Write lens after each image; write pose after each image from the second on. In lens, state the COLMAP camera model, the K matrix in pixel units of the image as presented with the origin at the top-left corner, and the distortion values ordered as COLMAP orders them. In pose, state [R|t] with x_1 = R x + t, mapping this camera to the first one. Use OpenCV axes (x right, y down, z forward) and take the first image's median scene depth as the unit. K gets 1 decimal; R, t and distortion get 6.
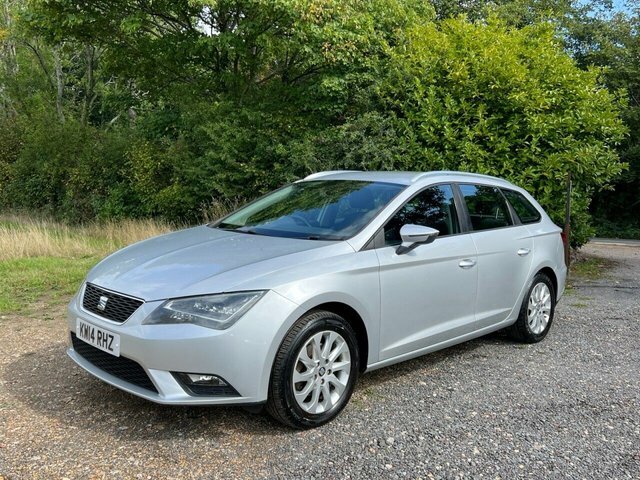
lens RADIAL K [[579.8, 0, 322.1], [0, 579.8, 243.1], [0, 0, 1]] dist [0.034239, 0.000000]
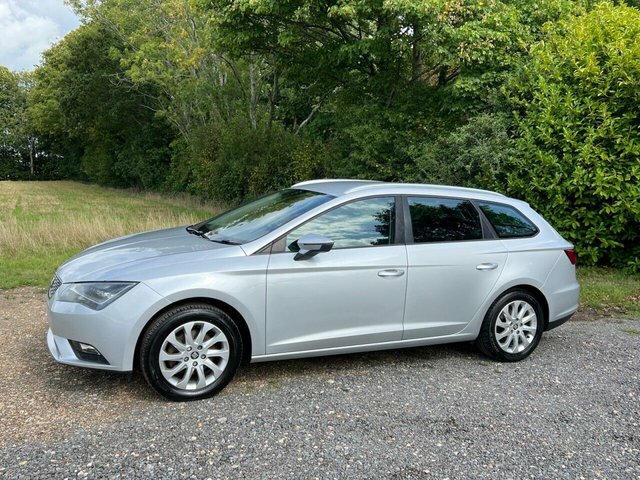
lens RADIAL K [[579.8, 0, 322.3], [0, 579.8, 240.6], [0, 0, 1]] dist [0.034239, 0.000000]
pose [[0.935571, 0.054814, -0.348859, 0.181165], [-0.054074, 0.998466, 0.011868, -0.010971], [0.348975, 0.007761, 0.937100, -0.004724]]
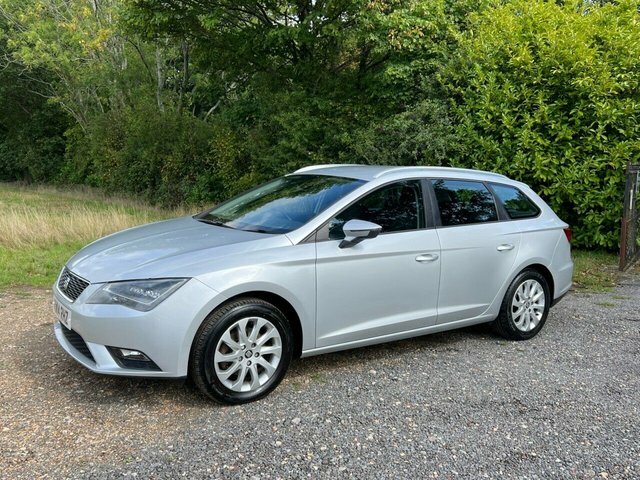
lens RADIAL K [[579.8, 0, 318.9], [0, 579.8, 241.2], [0, 0, 1]] dist [0.034239, 0.000000]
pose [[0.982805, 0.026548, -0.182726, 0.091355], [-0.022534, 0.999458, 0.024009, -0.005536], [0.183264, -0.019478, 0.982871, -0.012171]]
